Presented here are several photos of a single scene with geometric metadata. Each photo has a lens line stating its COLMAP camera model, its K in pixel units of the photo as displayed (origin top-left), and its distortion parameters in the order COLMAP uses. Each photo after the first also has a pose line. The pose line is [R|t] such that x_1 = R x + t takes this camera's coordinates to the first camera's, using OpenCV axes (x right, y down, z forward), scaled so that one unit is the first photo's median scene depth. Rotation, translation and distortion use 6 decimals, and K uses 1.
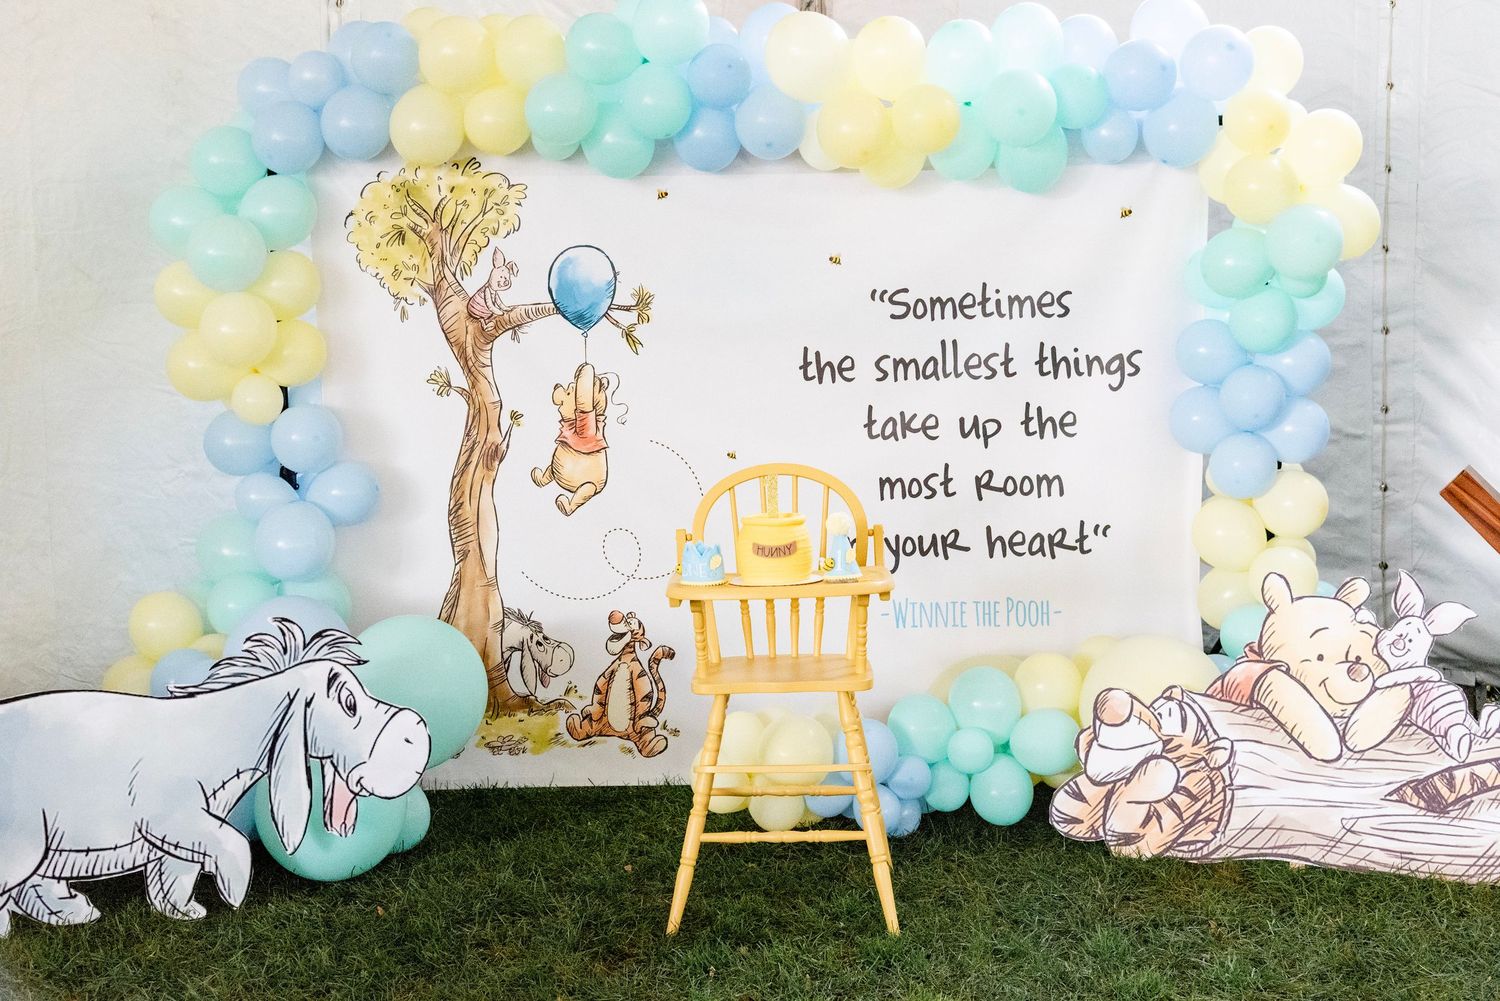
lens RADIAL K [[1961.1, 0, 750.0], [0, 1961.1, 500.5], [0, 0, 1]] dist [0.011299, -0.097371]
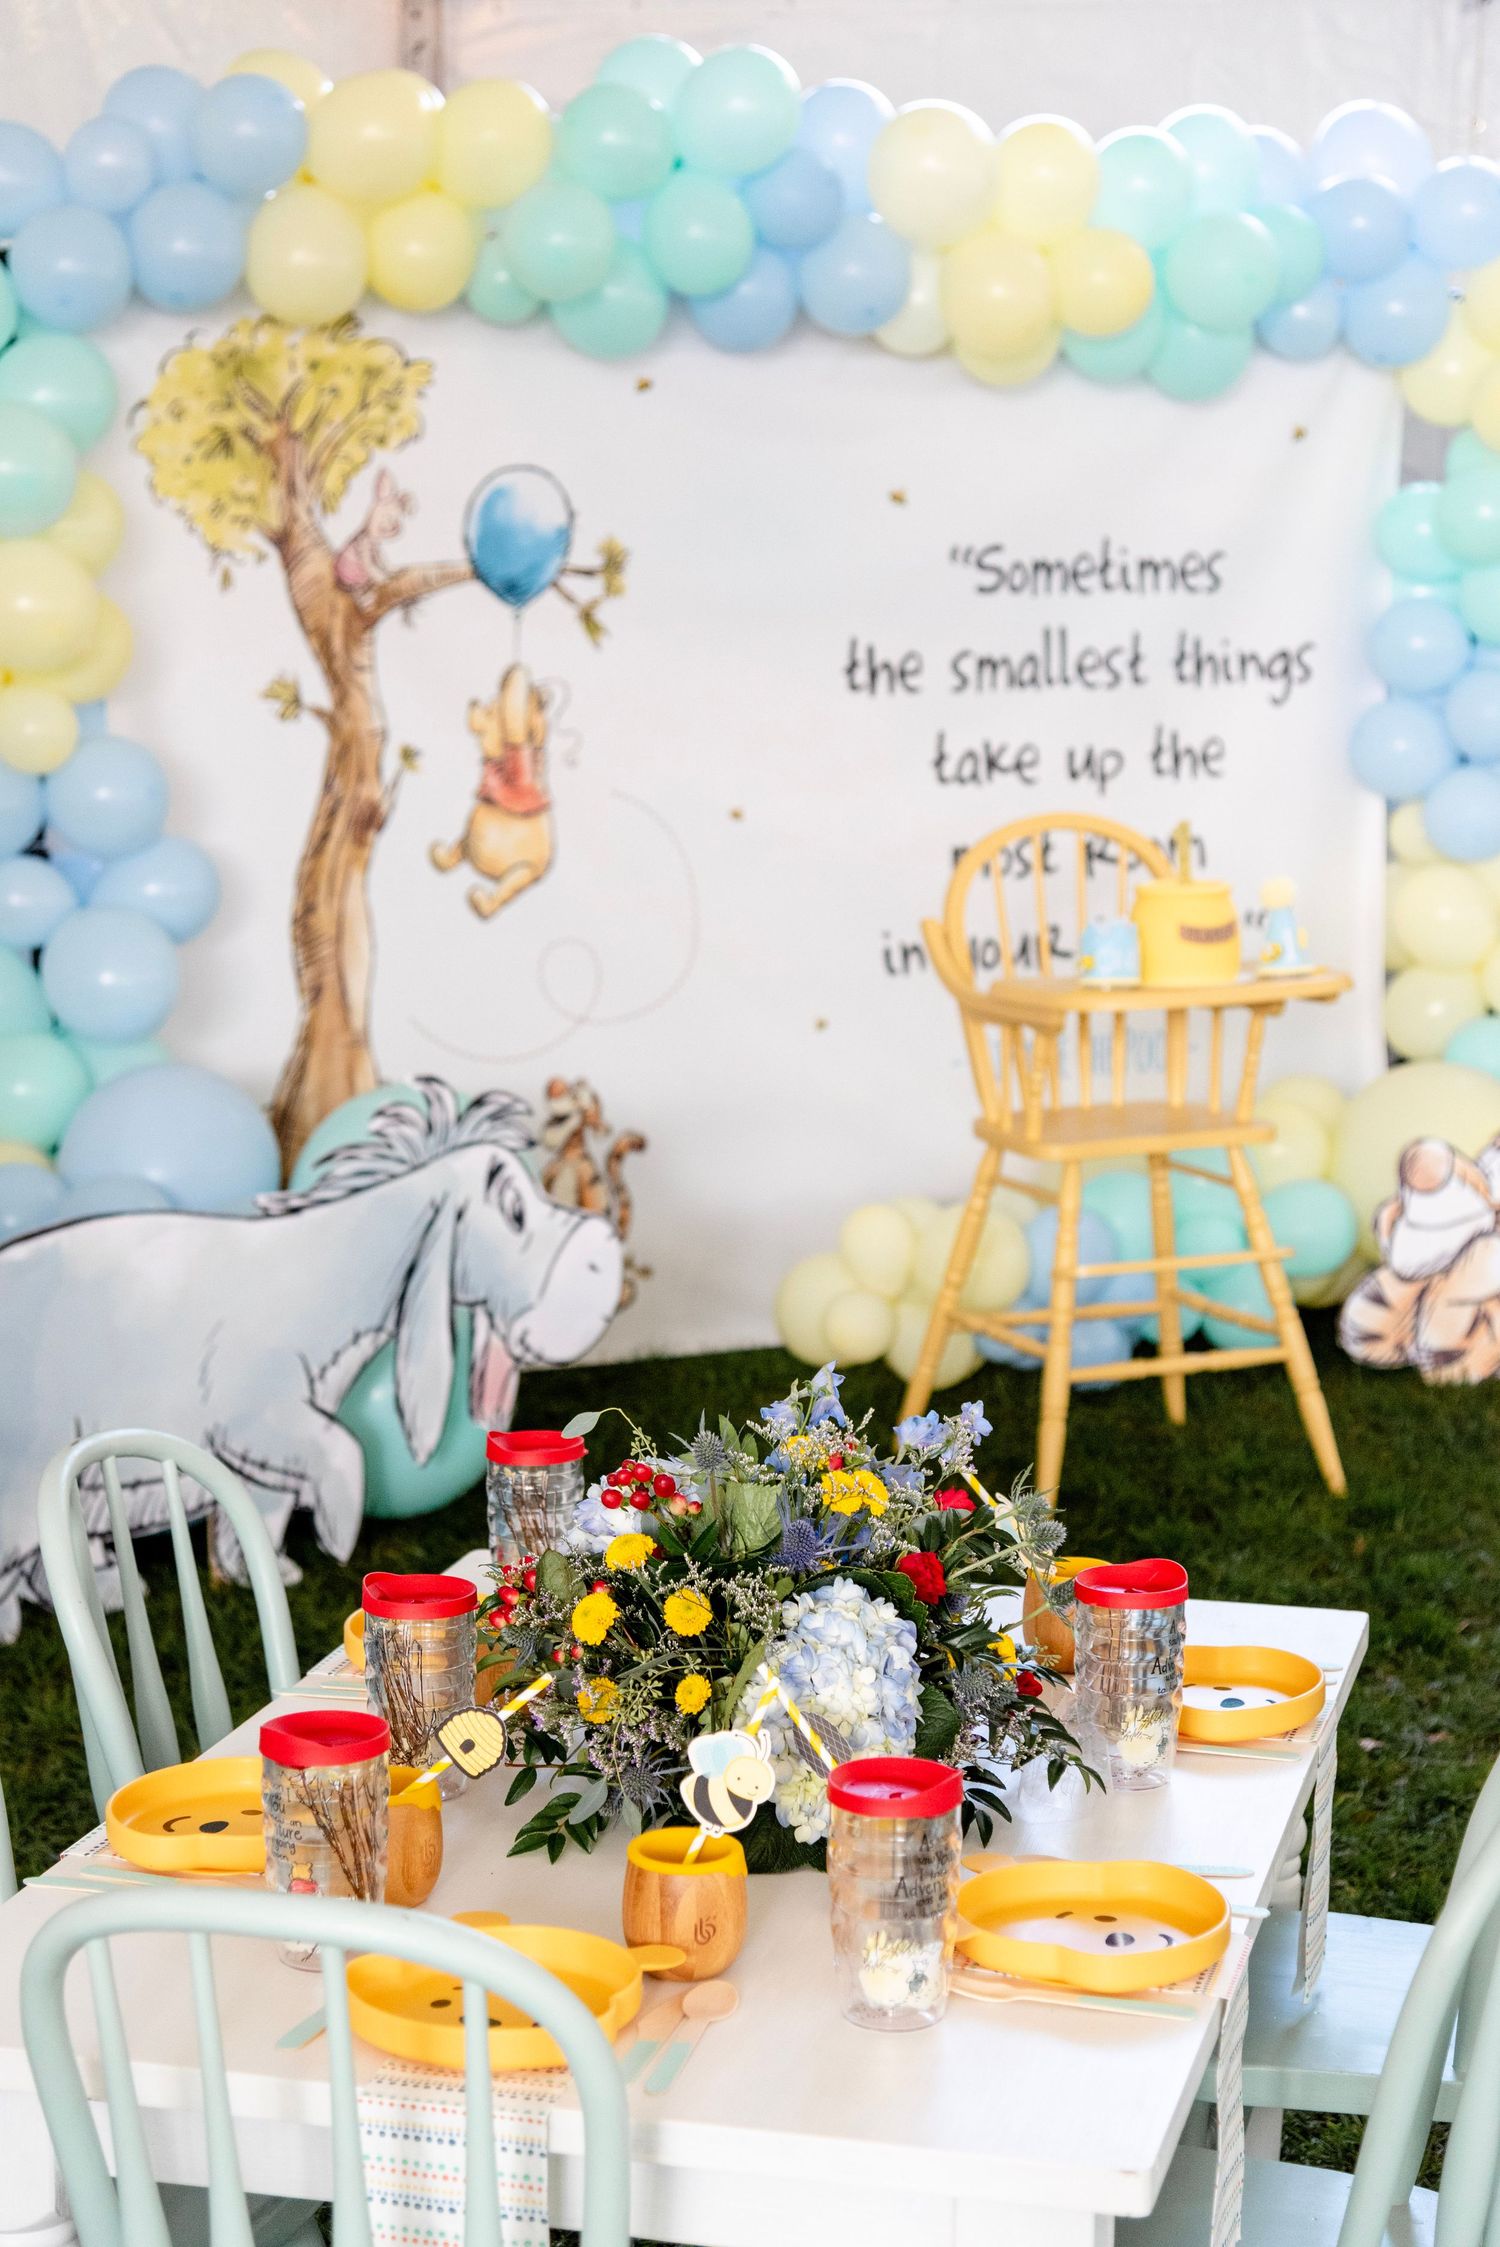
lens RADIAL K [[3866.9, 0, 745.5], [0, 3866.9, 1167.2], [0, 0, 1]] dist [0.002439, -0.266707]
pose [[0.906756, -0.055521, 0.417984, -0.527225], [0.034929, 0.997777, 0.056761, 0.018803], [-0.420206, -0.036868, 0.906679, -0.107061]]
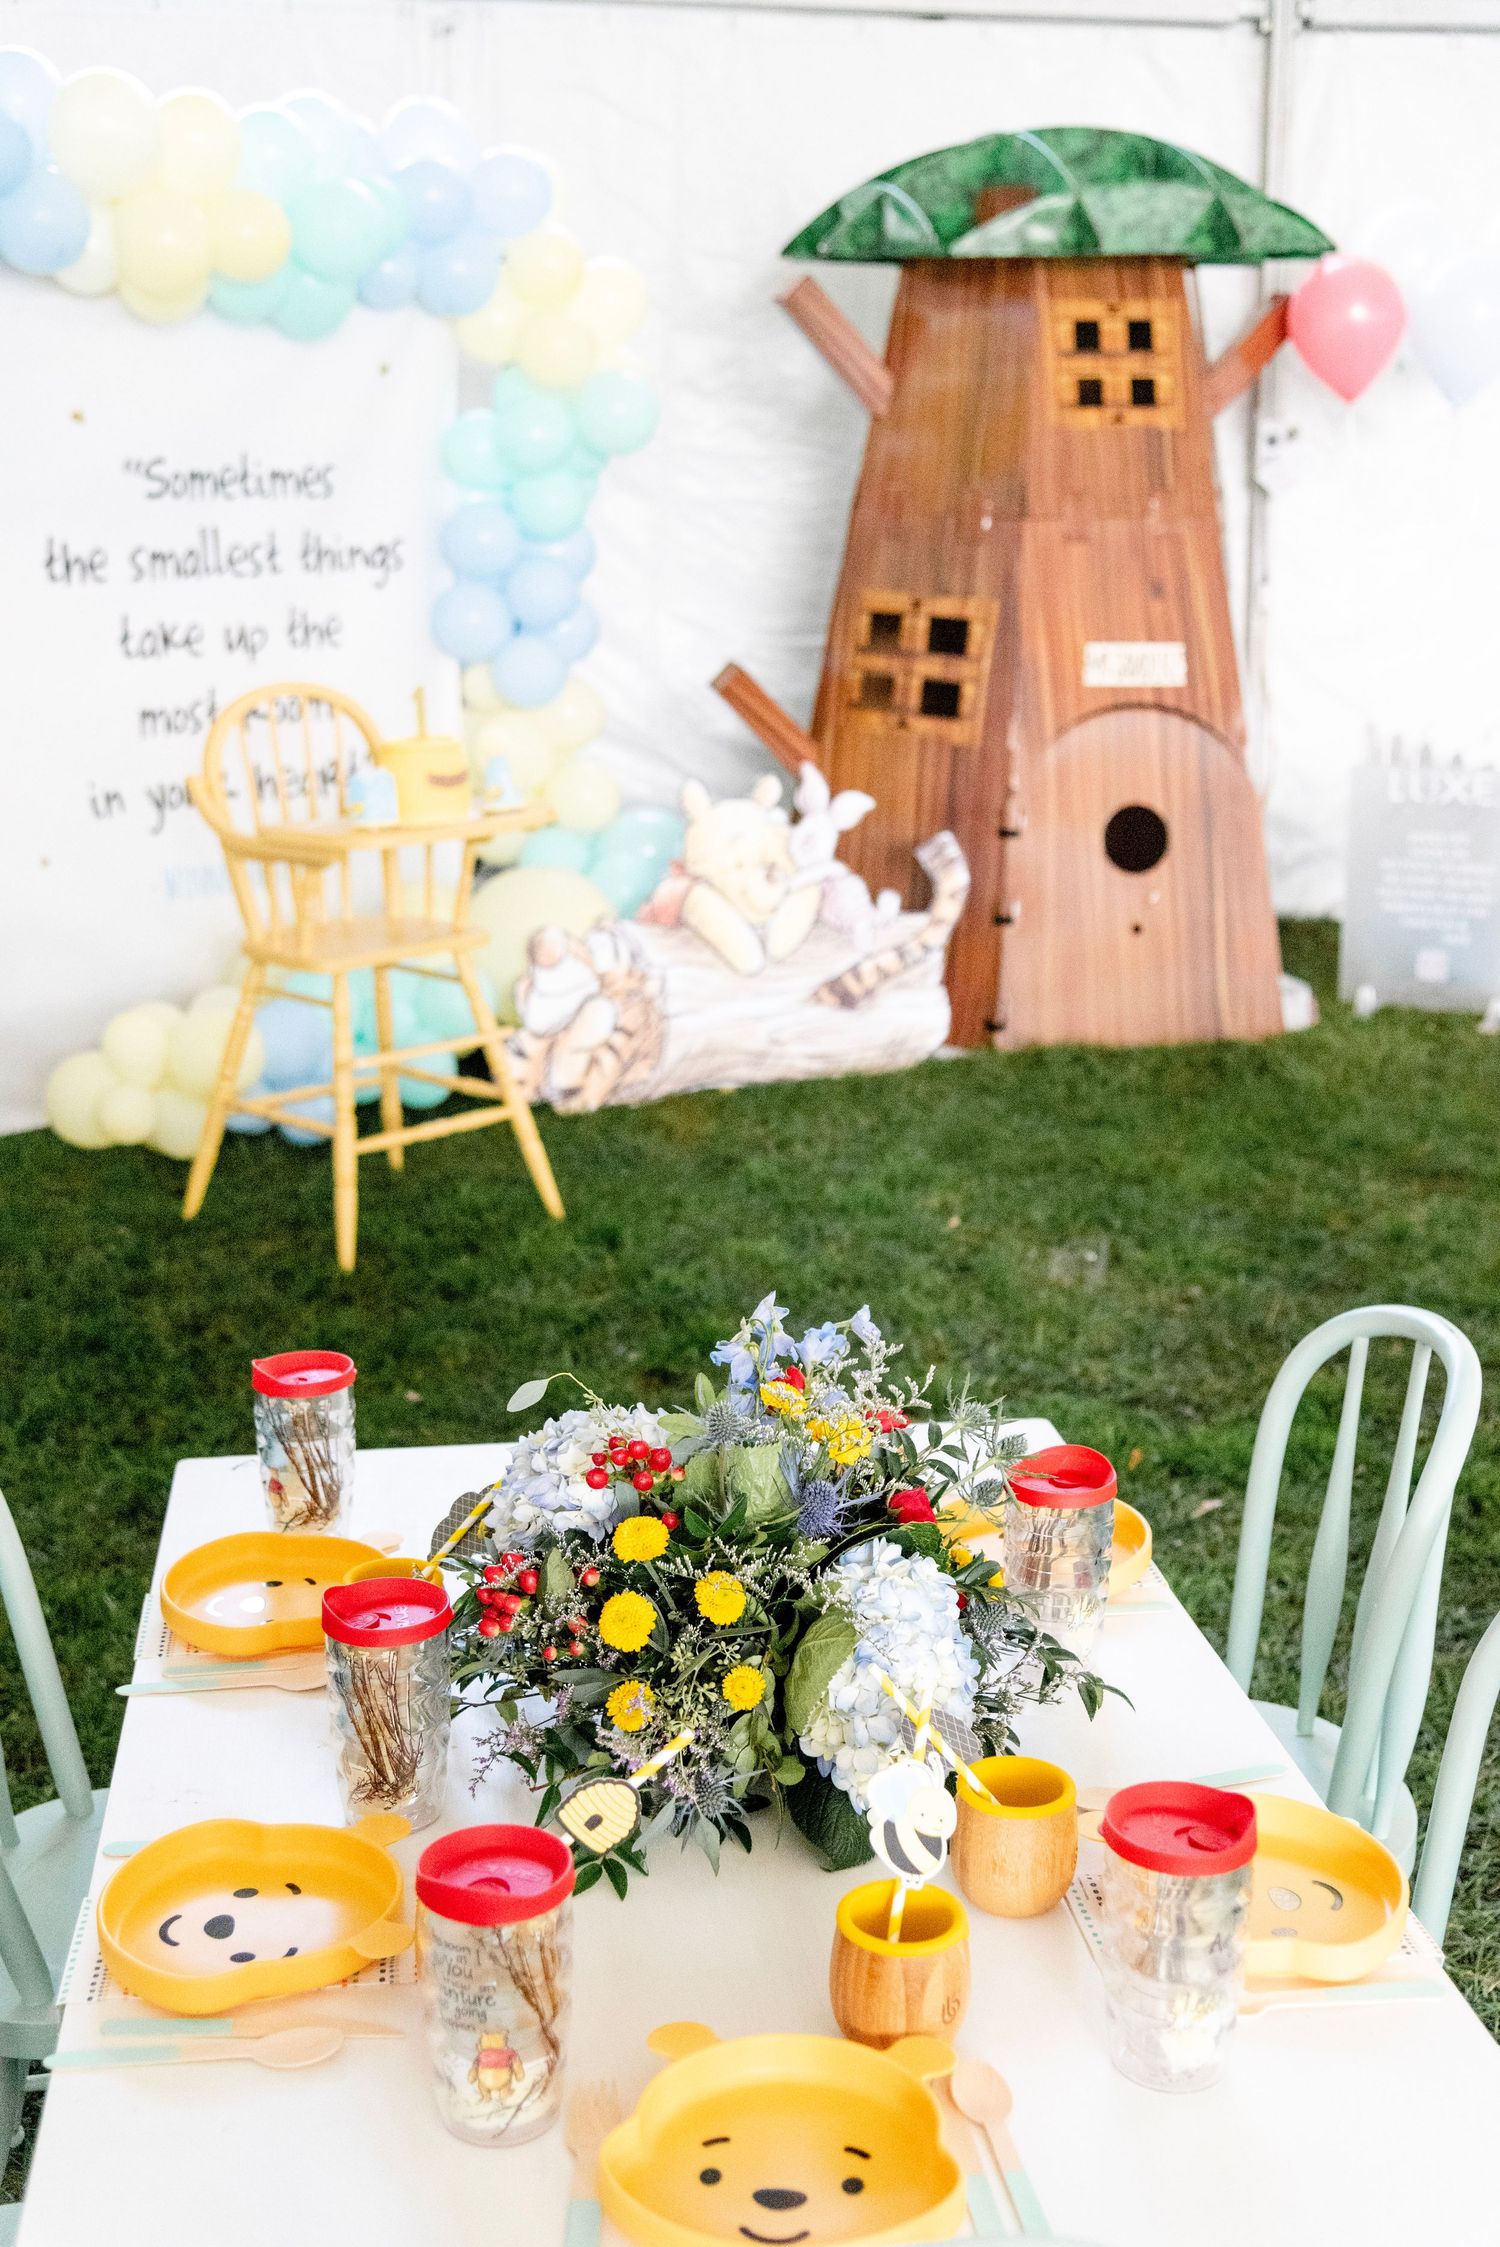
lens RADIAL K [[2567.7, 0, 754.7], [0, 2567.7, 1150.3], [0, 0, 1]] dist [-0.003212, -0.030110]
pose [[0.671865, -0.175043, 0.719692, -0.535858], [0.069424, 0.982278, 0.174099, -0.000130], [-0.737412, -0.067007, 0.672111, 0.131132]]
